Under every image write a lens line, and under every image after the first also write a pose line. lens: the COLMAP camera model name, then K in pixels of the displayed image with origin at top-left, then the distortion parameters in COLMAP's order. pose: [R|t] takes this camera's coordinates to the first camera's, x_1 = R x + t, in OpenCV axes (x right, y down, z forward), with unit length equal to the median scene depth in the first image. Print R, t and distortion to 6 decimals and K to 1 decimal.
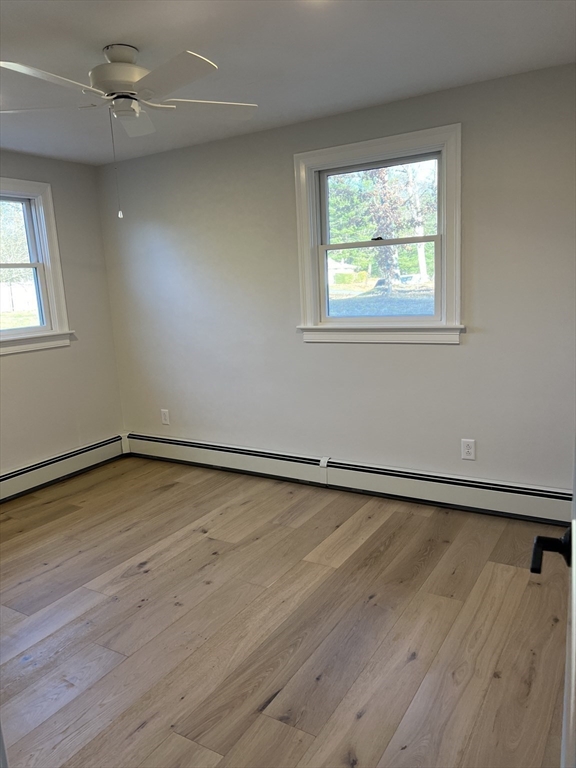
lens RADIAL K [[573.7, 0, 288.0], [0, 573.7, 384.0], [0, 0, 1]] dist [0.010098, 0.001846]
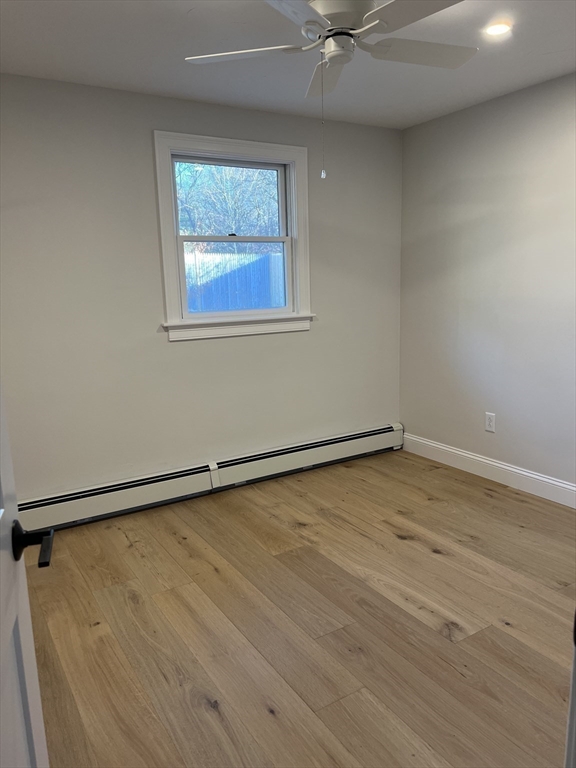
lens RADIAL K [[570.8, 0, 288.0], [0, 570.8, 384.0], [0, 0, 1]] dist [-0.002617, -0.000681]
pose [[0.442105, -0.125365, 0.888159, -0.781581], [0.158399, 0.985534, 0.060262, -0.036956], [-0.882866, 0.114041, 0.455568, 0.501143]]
